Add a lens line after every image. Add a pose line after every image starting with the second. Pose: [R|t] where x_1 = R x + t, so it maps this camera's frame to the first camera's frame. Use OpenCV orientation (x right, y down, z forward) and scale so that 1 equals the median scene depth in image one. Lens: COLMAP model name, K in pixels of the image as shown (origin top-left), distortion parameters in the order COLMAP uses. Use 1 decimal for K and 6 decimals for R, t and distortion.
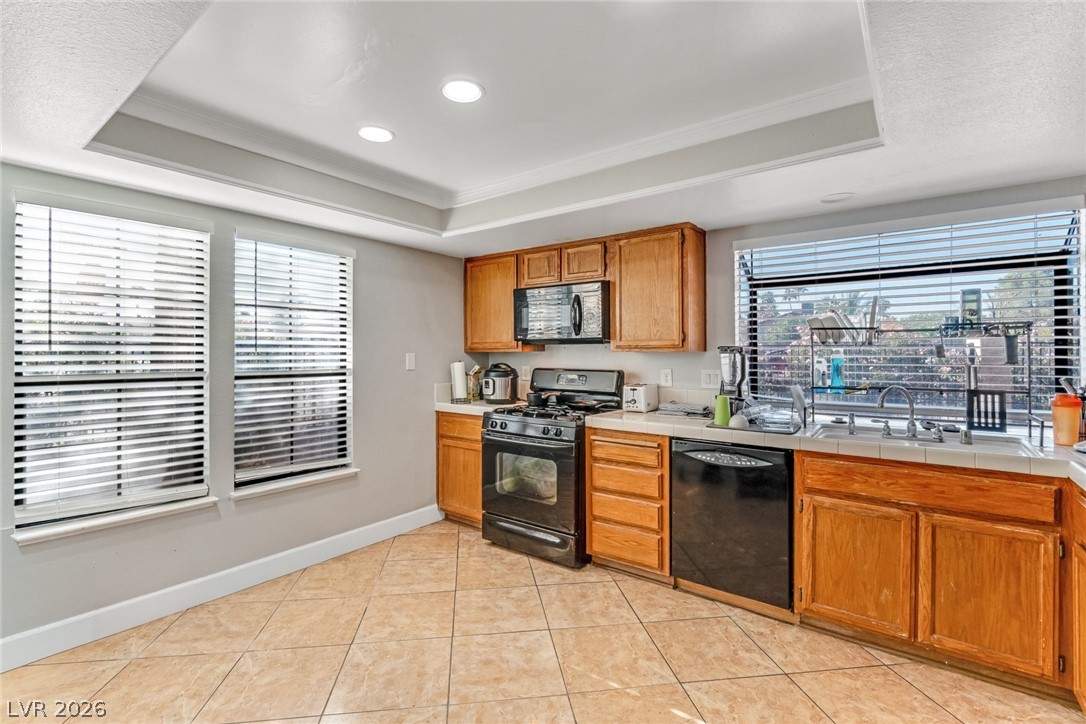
lens RADIAL K [[497.4, 0, 540.8], [0, 497.4, 348.0], [0, 0, 1]] dist [-0.000596, -0.000121]
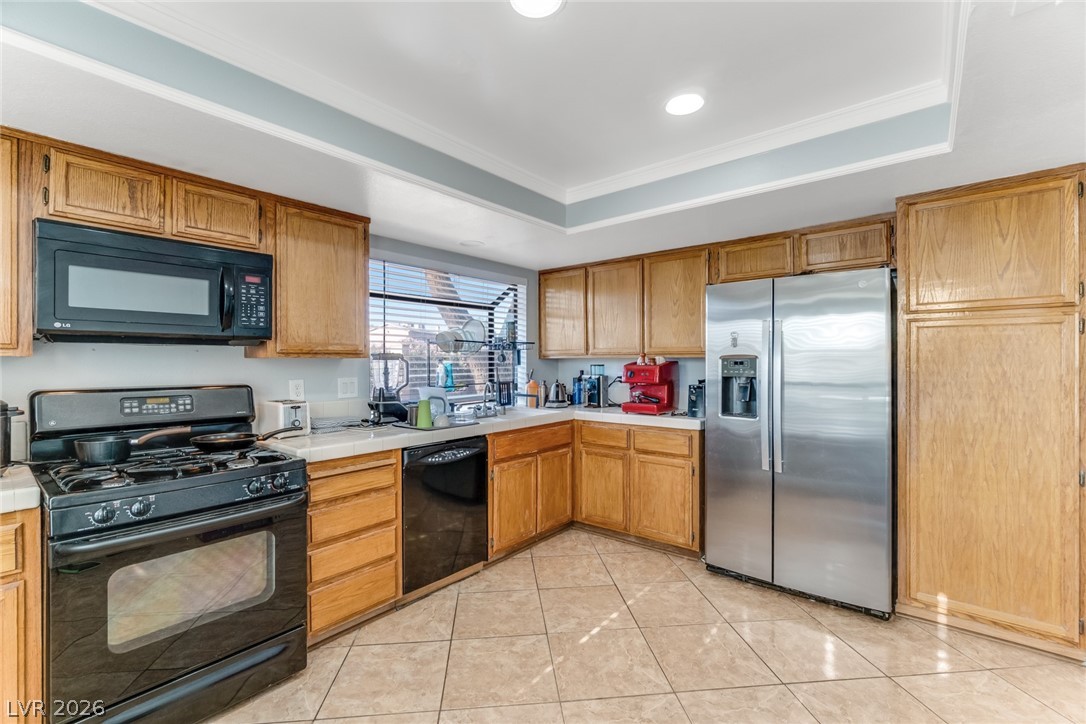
lens RADIAL K [[478.5, 0, 543.0], [0, 478.5, 362.0], [0, 0, 1]] dist [-0.000187, -0.000010]
pose [[0.039552, -0.005425, 0.999203, -0.669722], [-0.007333, 0.999957, 0.005719, 0.008012], [-0.999191, -0.007553, 0.039511, 0.743622]]
